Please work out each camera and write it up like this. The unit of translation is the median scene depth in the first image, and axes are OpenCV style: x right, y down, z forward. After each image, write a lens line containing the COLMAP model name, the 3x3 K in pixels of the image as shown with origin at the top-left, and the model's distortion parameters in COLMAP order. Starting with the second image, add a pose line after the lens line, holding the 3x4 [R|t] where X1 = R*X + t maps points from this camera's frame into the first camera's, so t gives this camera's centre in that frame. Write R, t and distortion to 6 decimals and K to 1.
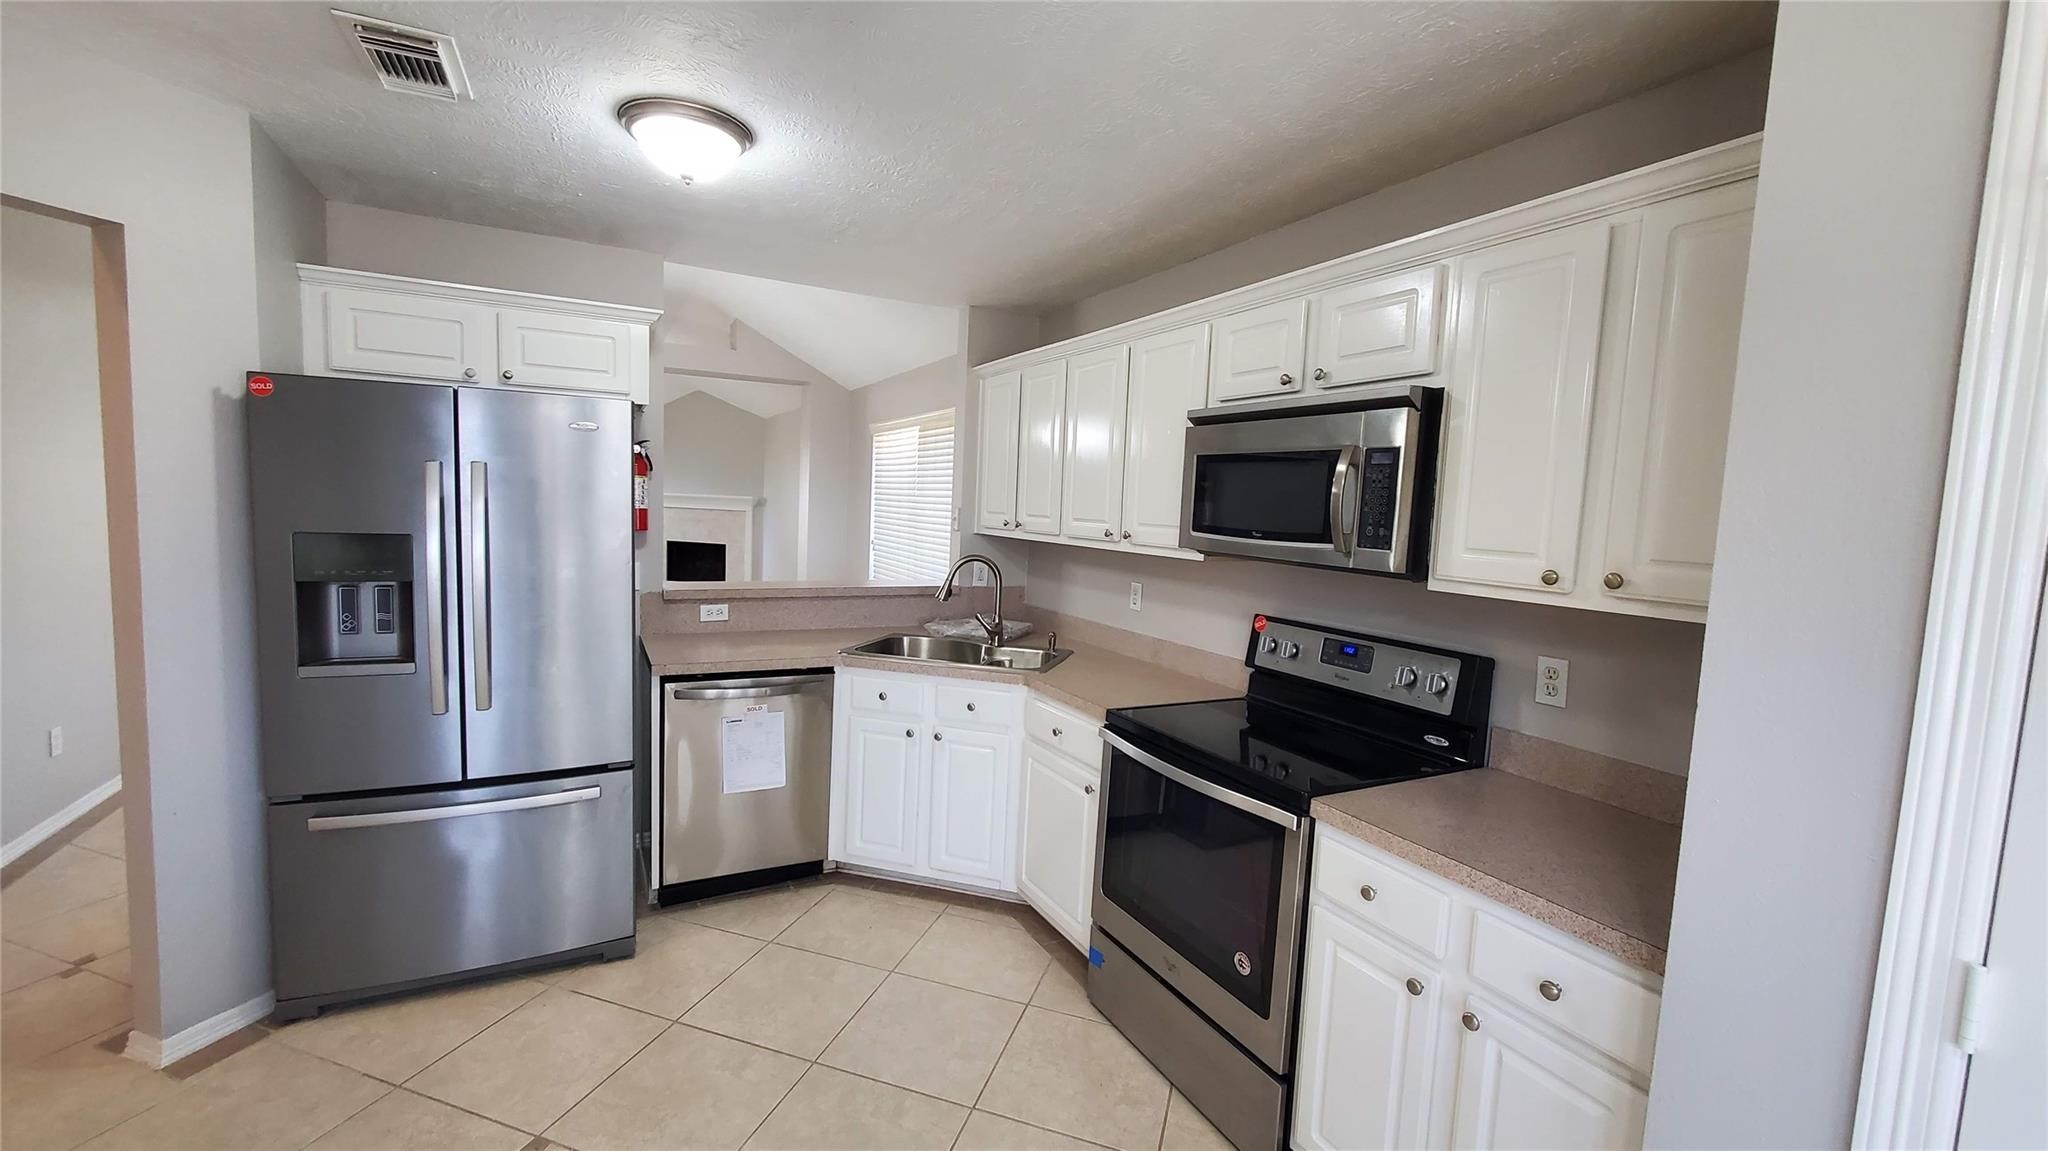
lens RADIAL K [[818.4, 0, 1007.0], [0, 818.4, 578.1], [0, 0, 1]] dist [-0.000145, -0.000522]
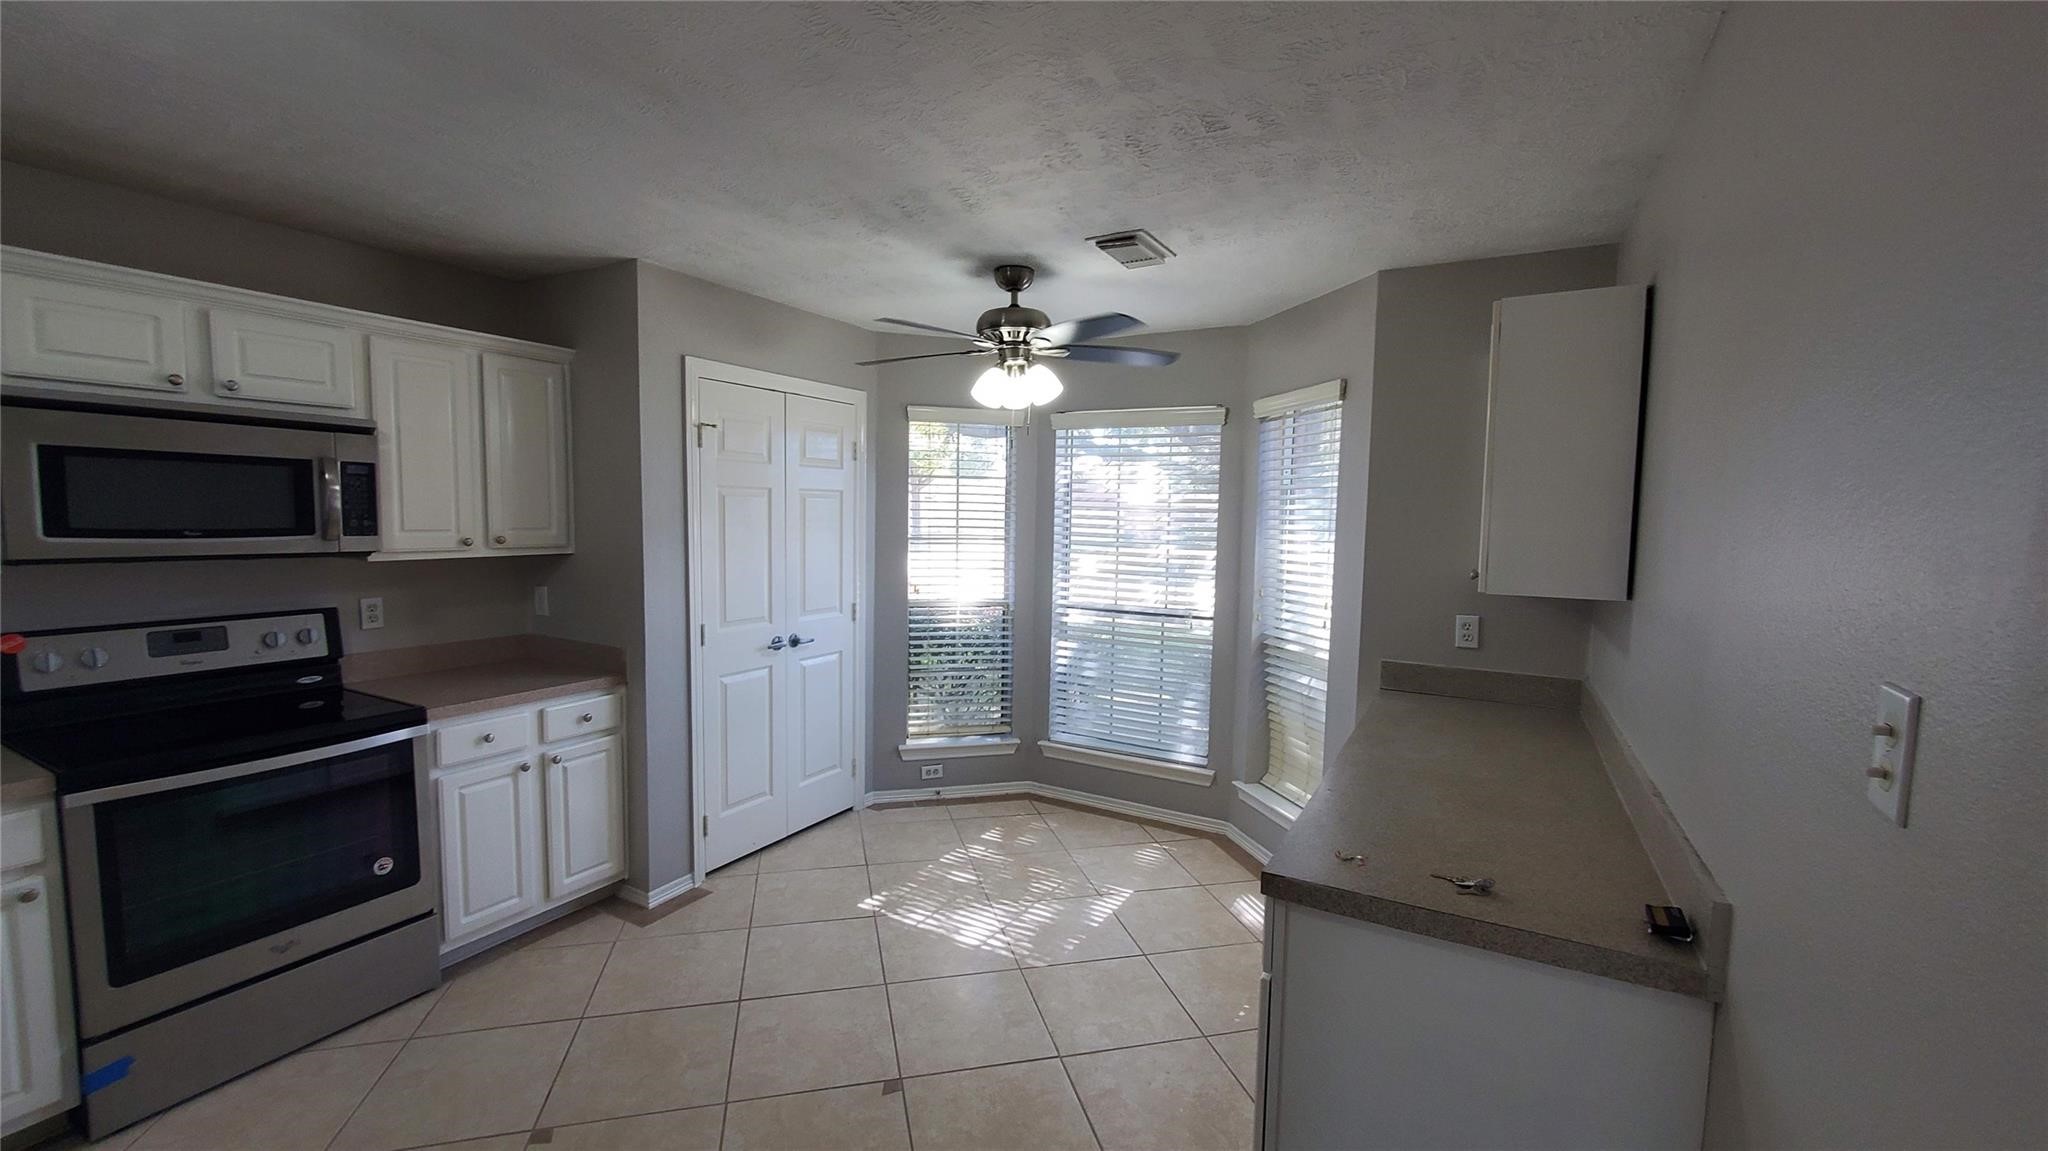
lens RADIAL K [[818.4, 0, 1007.0], [0, 818.4, 578.1], [0, 0, 1]] dist [-0.000145, -0.000522]
pose [[-0.524306, -0.122727, 0.842639, -1.254245], [0.038365, 0.985150, 0.167354, -0.150270], [-0.850665, 0.120072, -0.511812, 0.774497]]
